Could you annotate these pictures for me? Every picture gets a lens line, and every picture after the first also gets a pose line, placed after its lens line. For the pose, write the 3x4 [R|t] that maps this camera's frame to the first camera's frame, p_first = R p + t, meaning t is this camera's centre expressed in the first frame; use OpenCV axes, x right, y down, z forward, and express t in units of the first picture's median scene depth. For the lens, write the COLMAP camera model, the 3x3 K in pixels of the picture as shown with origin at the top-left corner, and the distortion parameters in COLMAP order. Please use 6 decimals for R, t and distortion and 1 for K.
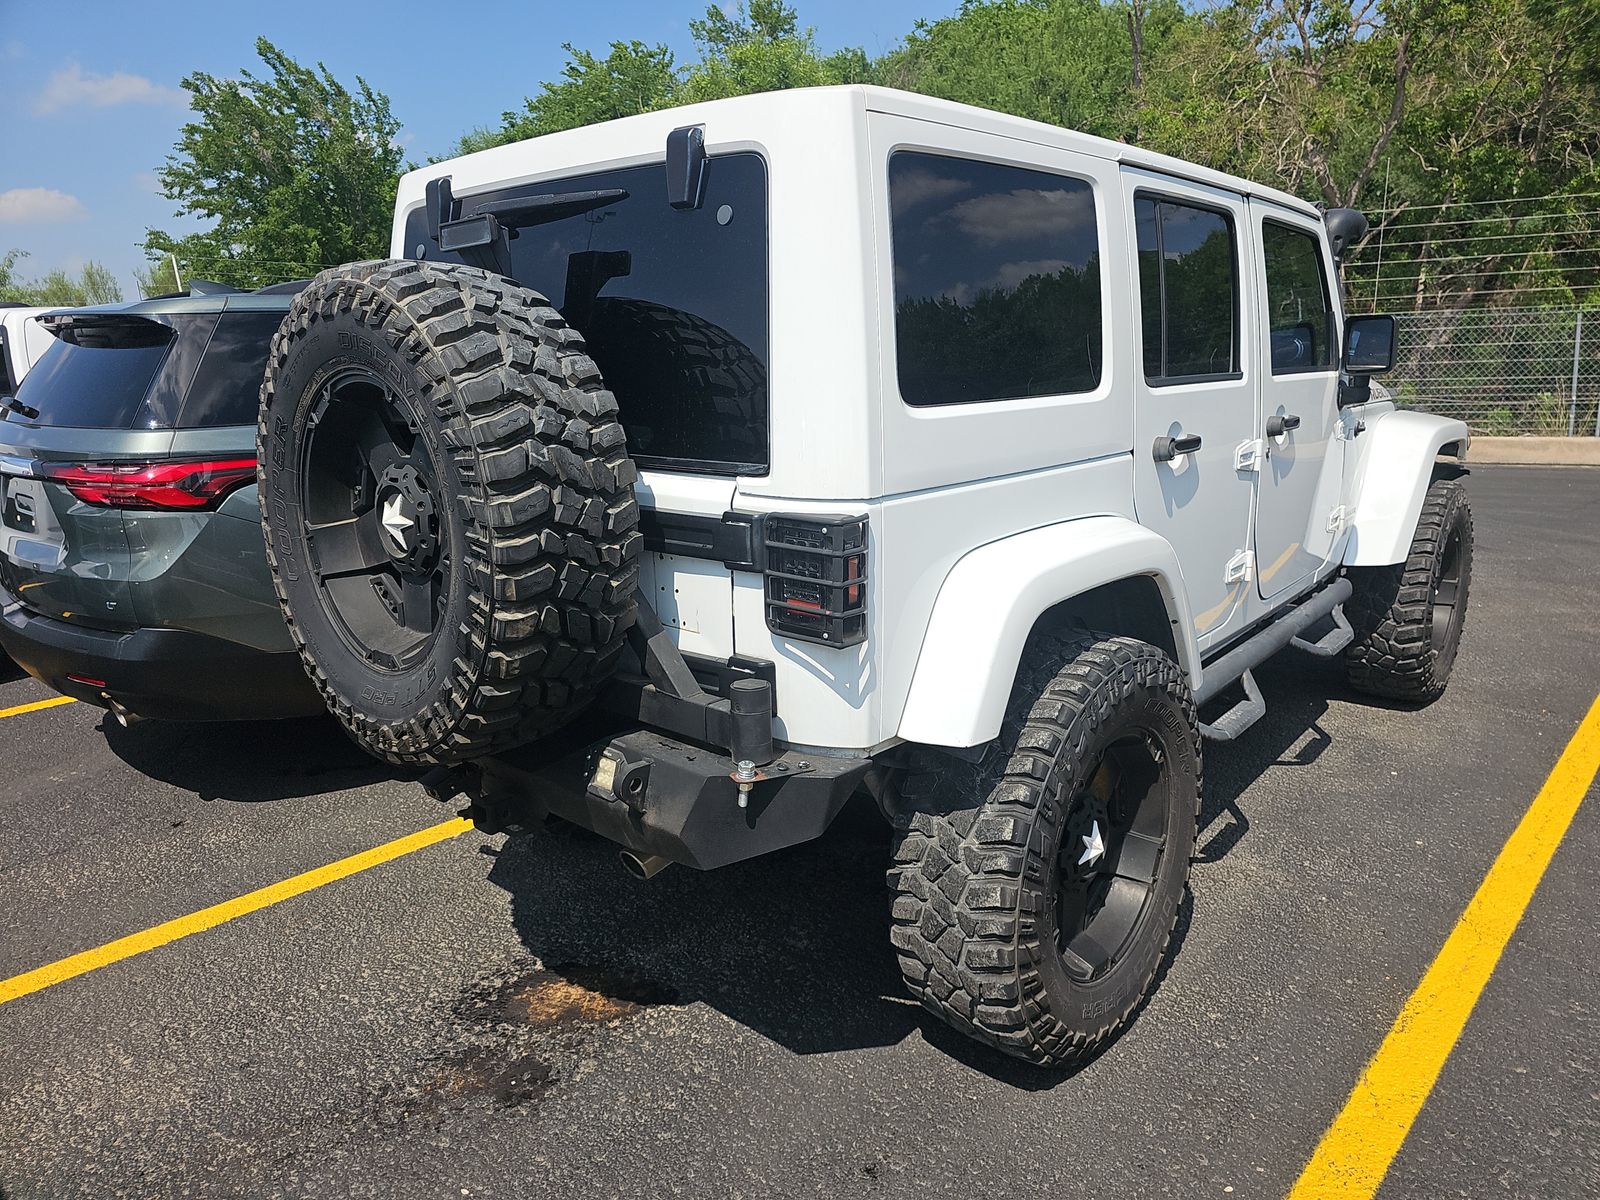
lens RADIAL K [[1050.8, 0, 822.0], [0, 1050.8, 563.8], [0, 0, 1]] dist [0.039576, -0.039435]
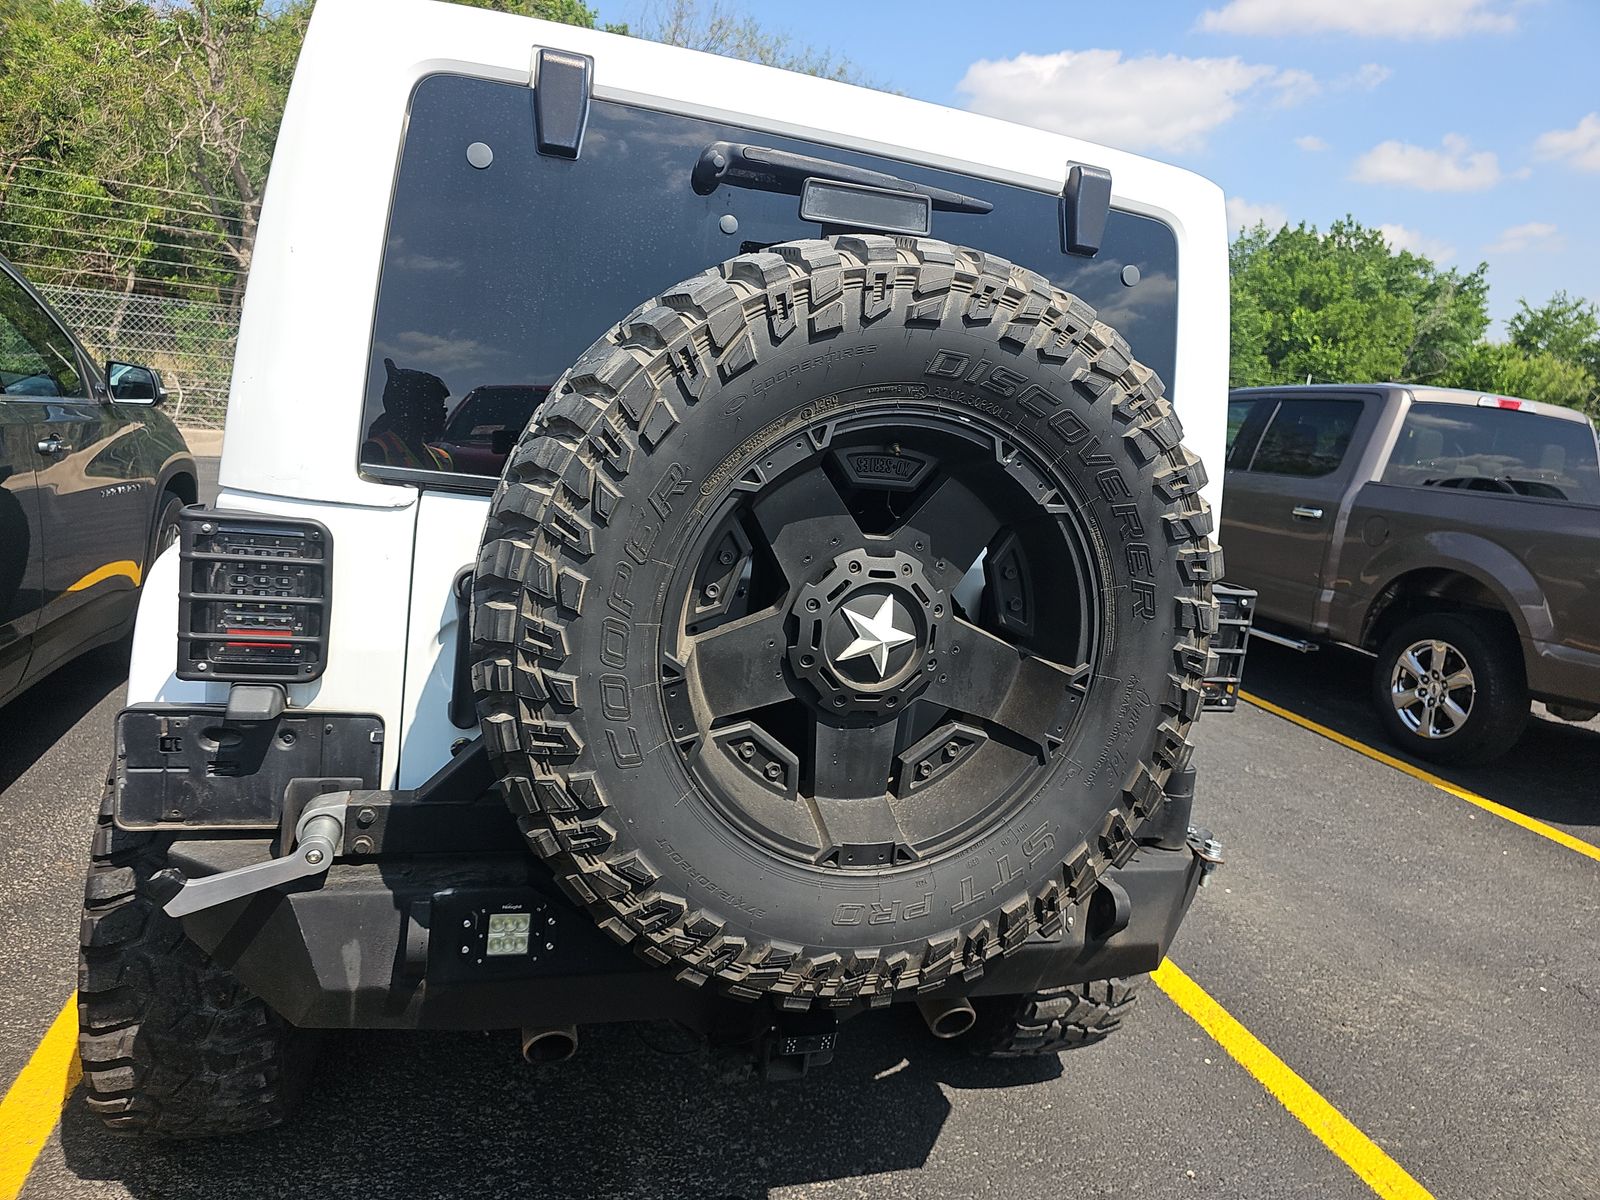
lens RADIAL K [[1050.8, 0, 822.0], [0, 1050.8, 563.8], [0, 0, 1]] dist [0.039576, -0.039435]
pose [[0.516488, -0.052141, 0.854706, -0.811504], [0.044553, 0.998429, 0.033986, -0.091005], [-0.855135, 0.020527, 0.517999, 0.579066]]
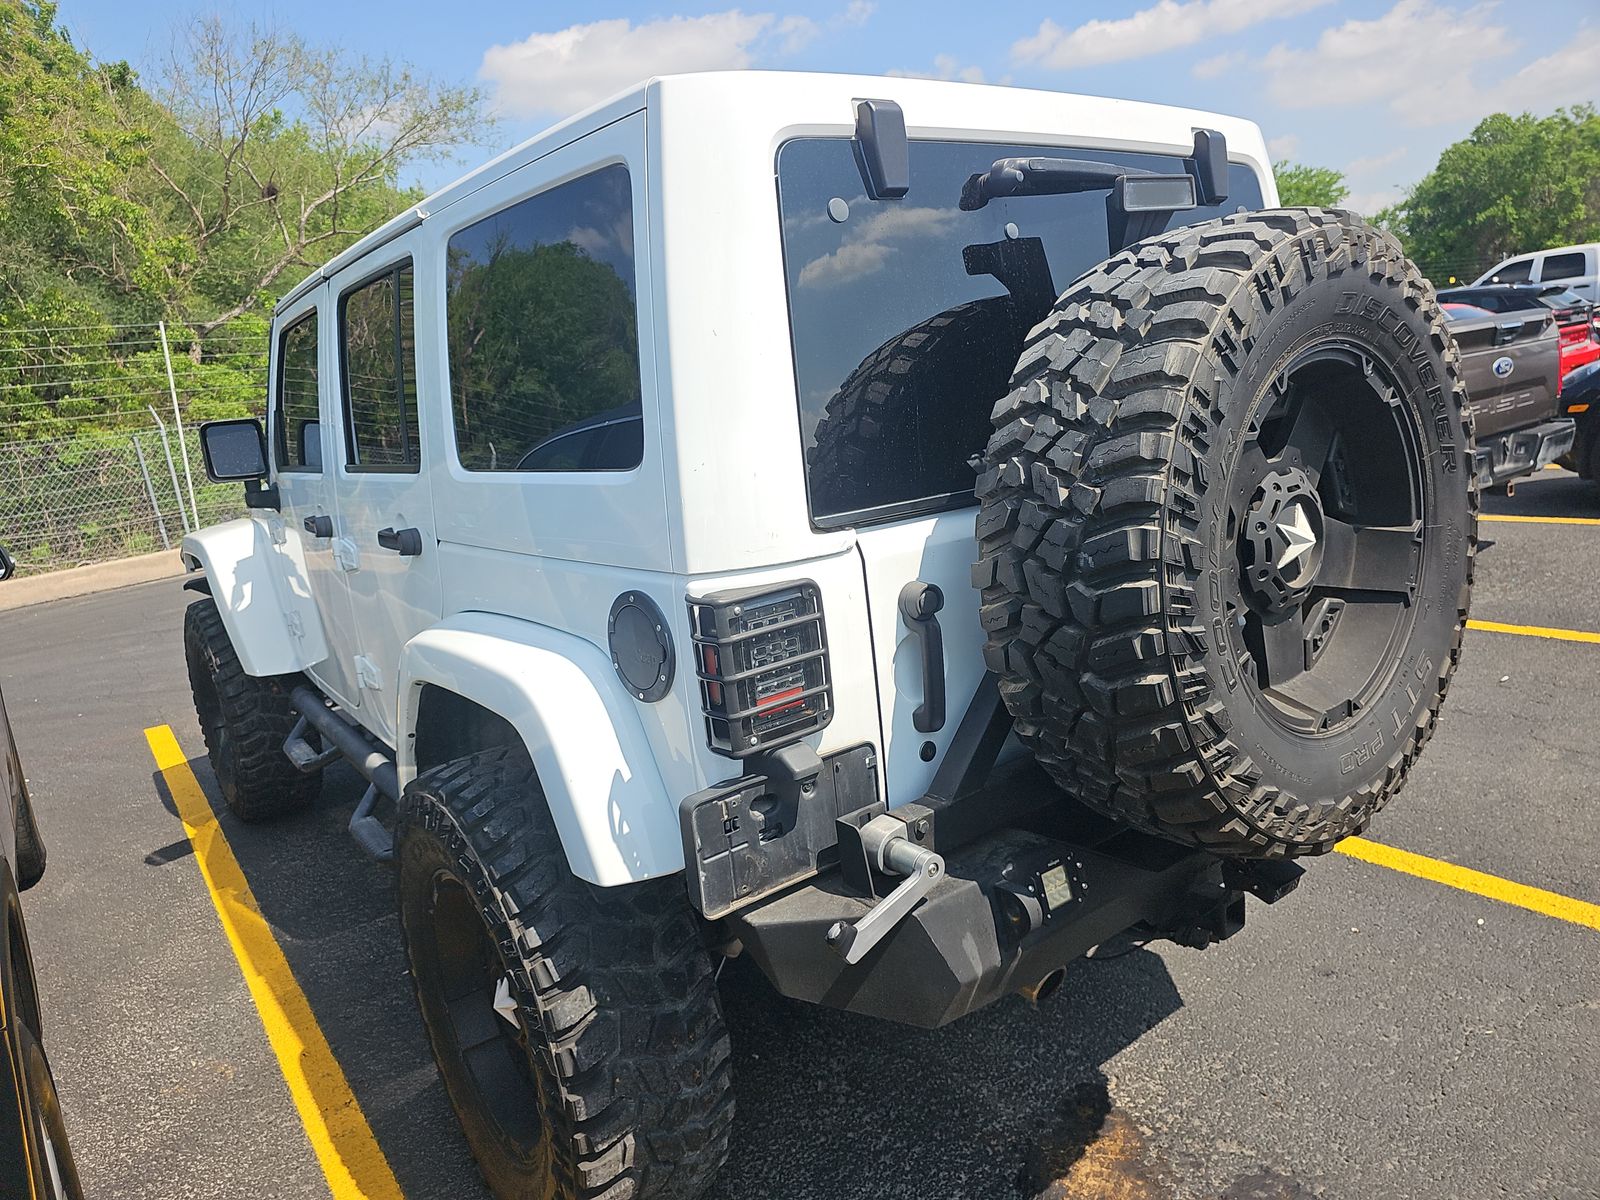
lens RADIAL K [[1041.5, 0, 799.7], [0, 1041.5, 576.0], [0, 0, 1]] dist [0.034089, -0.036599]
pose [[0.228747, -0.181161, 0.956481, -1.029965], [0.293280, 0.949708, 0.109739, -0.174150], [-0.928257, 0.255414, 0.270374, 0.951092]]
